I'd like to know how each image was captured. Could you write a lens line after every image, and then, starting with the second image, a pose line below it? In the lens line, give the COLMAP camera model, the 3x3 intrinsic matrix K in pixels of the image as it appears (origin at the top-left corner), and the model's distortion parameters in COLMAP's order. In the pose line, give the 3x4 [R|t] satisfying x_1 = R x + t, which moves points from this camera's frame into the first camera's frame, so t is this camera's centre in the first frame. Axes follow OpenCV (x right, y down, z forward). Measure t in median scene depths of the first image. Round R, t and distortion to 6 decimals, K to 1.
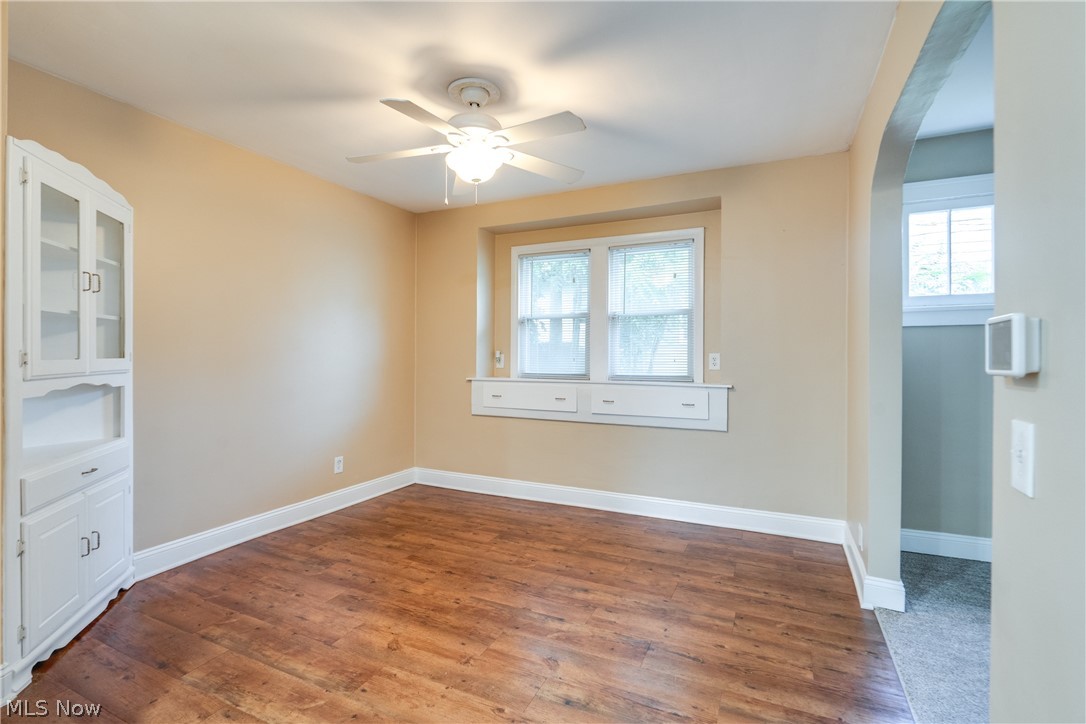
lens RADIAL K [[498.0, 0, 553.2], [0, 498.0, 355.8], [0, 0, 1]] dist [-0.006130, 0.002509]
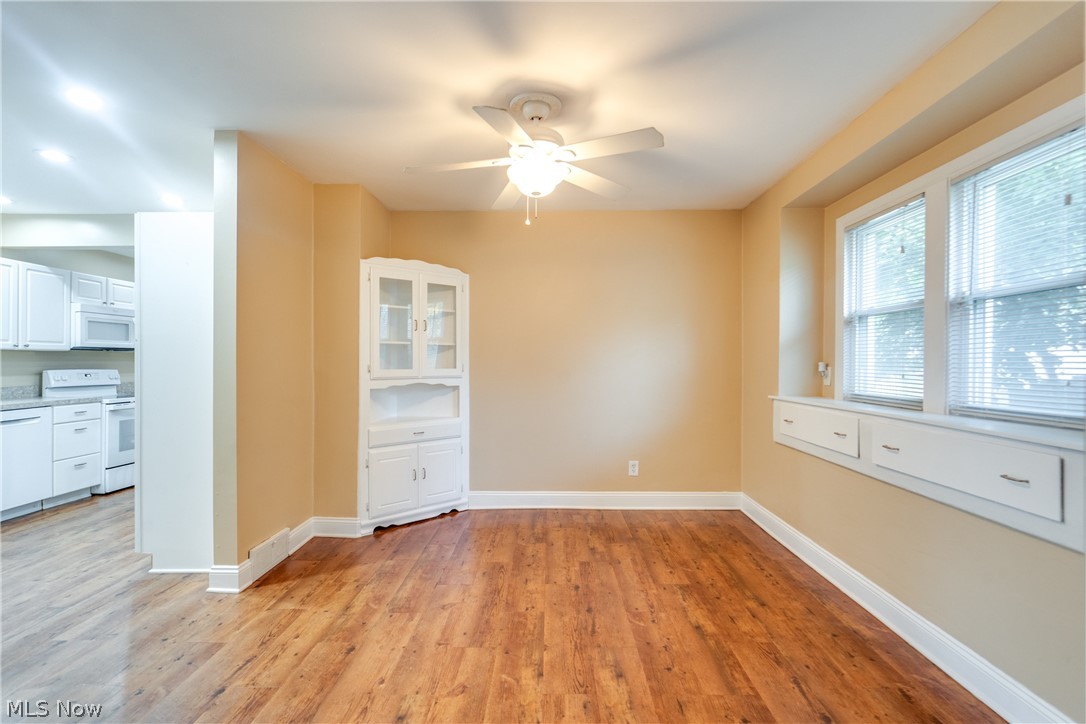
lens RADIAL K [[498.0, 0, 553.2], [0, 498.0, 362.9], [0, 0, 1]] dist [-0.006130, 0.002509]
pose [[0.414099, -0.000102, -0.910232, 0.695118], [-0.003425, 0.999993, -0.001670, -0.011298], [0.910226, 0.003809, 0.414095, 0.560930]]
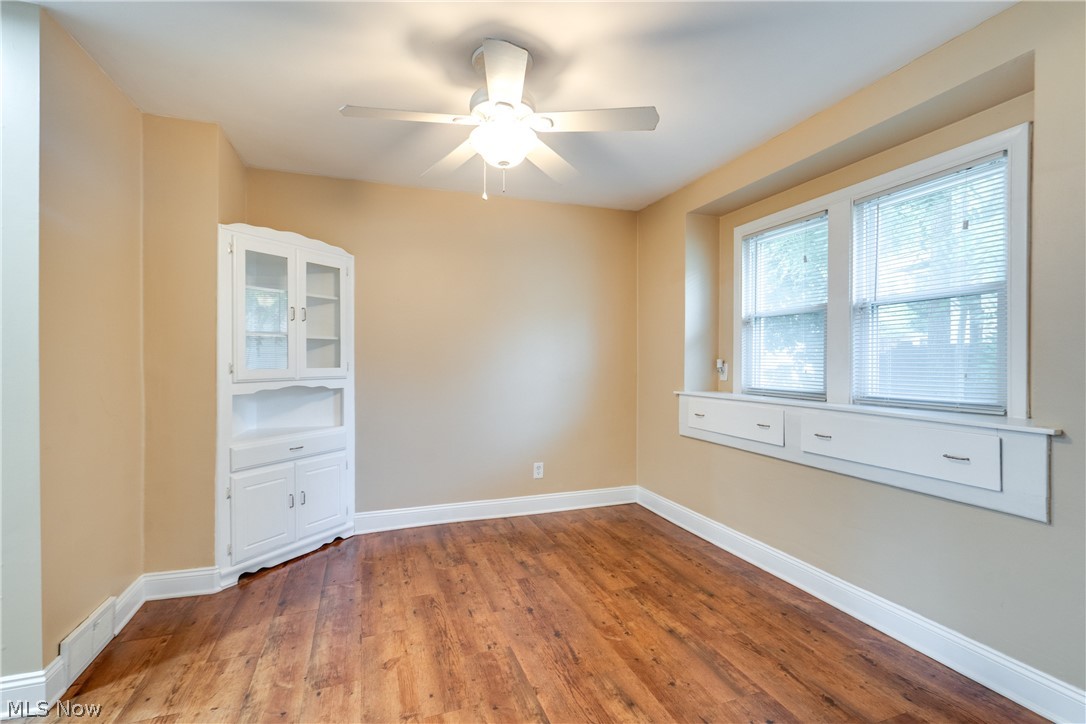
lens RADIAL K [[498.0, 0, 552.7], [0, 498.0, 360.7], [0, 0, 1]] dist [-0.006130, 0.002509]
pose [[0.709371, -0.001614, -0.704833, 0.461740], [-0.000109, 0.999997, -0.002399, -0.009758], [0.704835, 0.001778, 0.709369, 0.408196]]
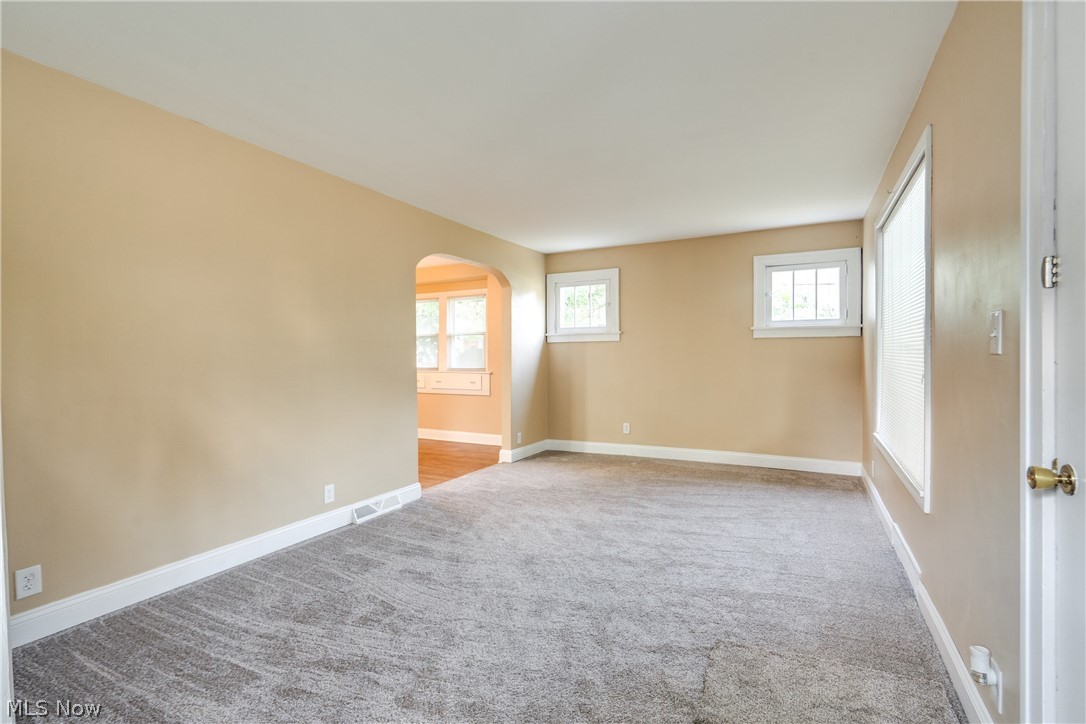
lens RADIAL K [[498.0, 0, 543.6], [0, 498.0, 352.5], [0, 0, 1]] dist [-0.006130, 0.002509]
pose [[0.998624, -0.010083, -0.051470, 0.868491], [0.009609, 0.999909, -0.009439, 0.003074], [0.051561, 0.008932, 0.998630, -1.216059]]
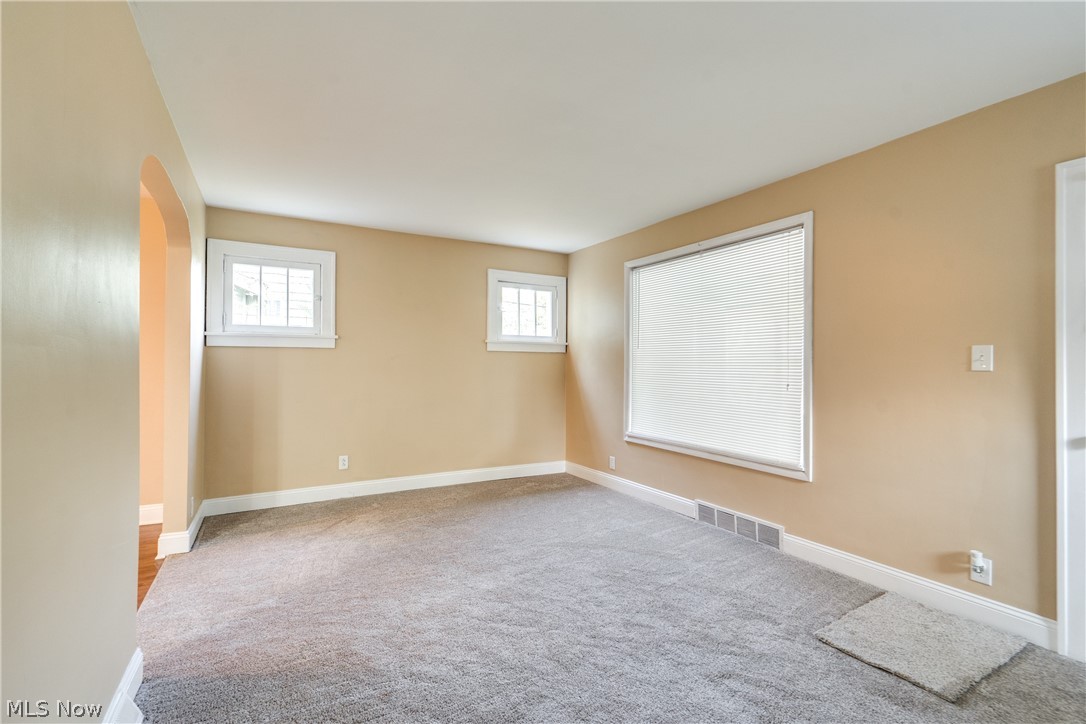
lens RADIAL K [[498.0, 0, 550.5], [0, 498.0, 362.8], [0, 0, 1]] dist [-0.006130, 0.002509]
pose [[0.588350, 0.004301, 0.808595, 0.144363], [0.002214, 0.999974, -0.006929, -0.003833], [-0.808603, 0.005867, 0.588325, -0.537081]]
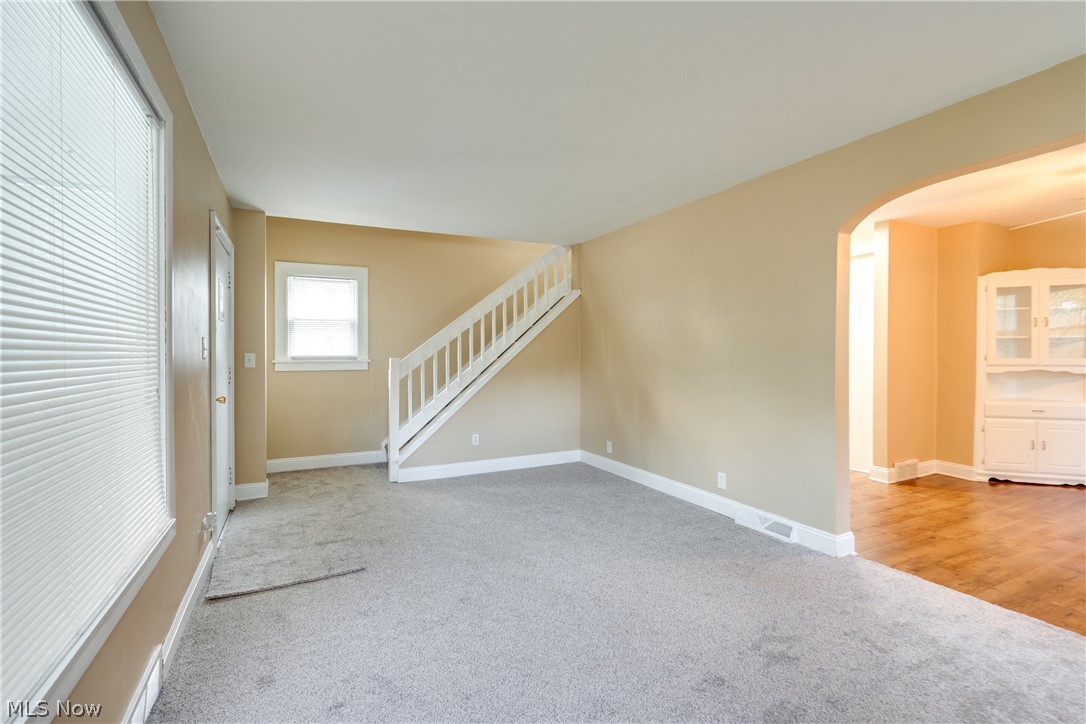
lens RADIAL K [[498.0, 0, 526.6], [0, 498.0, 360.7], [0, 0, 1]] dist [-0.006130, 0.002509]
pose [[-0.637329, 0.007364, -0.770557, 1.683371], [-0.003791, 0.999912, 0.012692, -0.001853], [0.770583, 0.011010, -0.637245, 0.530278]]
